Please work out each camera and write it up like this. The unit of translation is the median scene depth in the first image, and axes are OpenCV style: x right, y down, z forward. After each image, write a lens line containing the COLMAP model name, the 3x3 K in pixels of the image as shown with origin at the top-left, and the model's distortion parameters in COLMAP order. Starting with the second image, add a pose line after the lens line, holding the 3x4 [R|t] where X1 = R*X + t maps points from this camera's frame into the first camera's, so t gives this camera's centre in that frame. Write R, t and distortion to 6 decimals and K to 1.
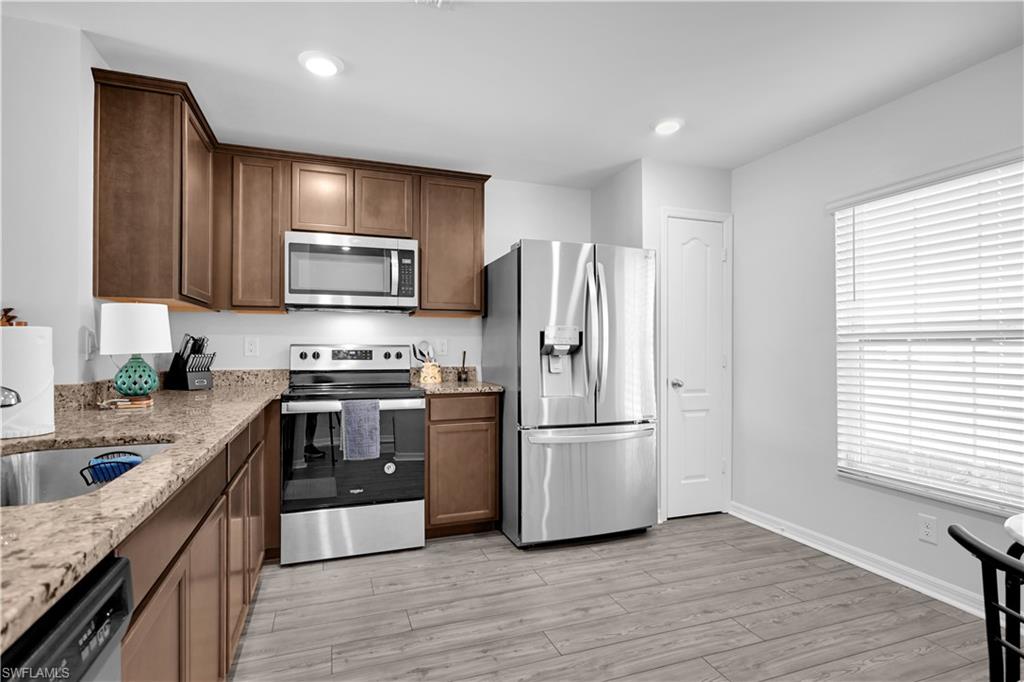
lens RADIAL K [[504.6, 0, 501.8], [0, 504.6, 344.2], [0, 0, 1]] dist [-0.002684, 0.000867]
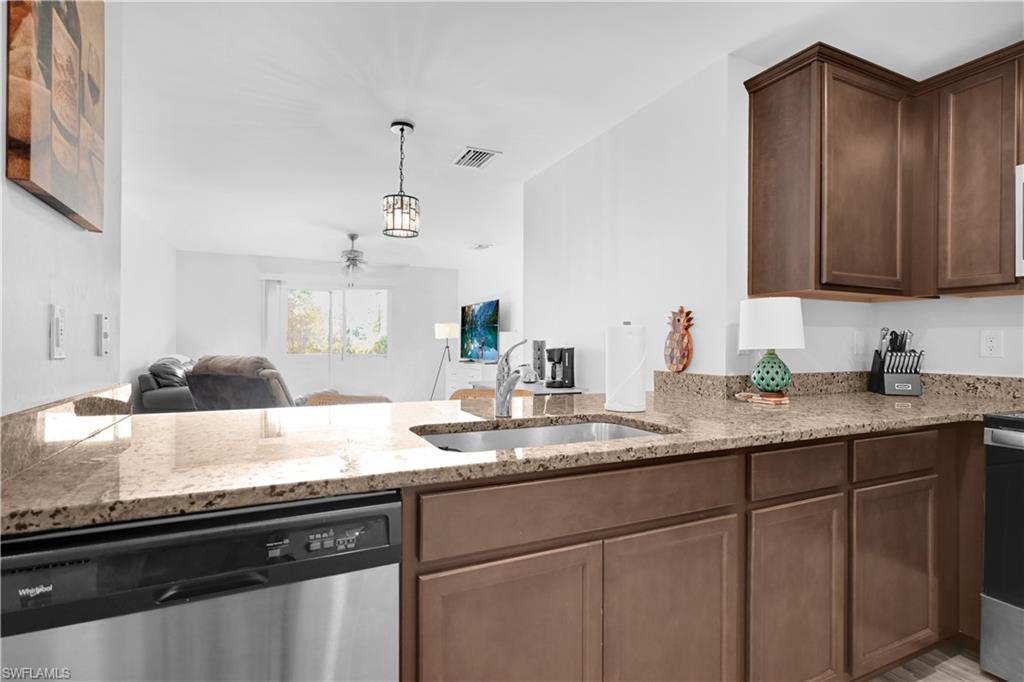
lens RADIAL K [[504.6, 0, 516.8], [0, 504.6, 342.9], [0, 0, 1]] dist [-0.002684, 0.000867]
pose [[0.112385, 0.002987, -0.993660, 0.147106], [-0.001334, 0.999995, 0.002855, 0.003104], [0.993664, 0.001005, 0.112388, 0.293989]]
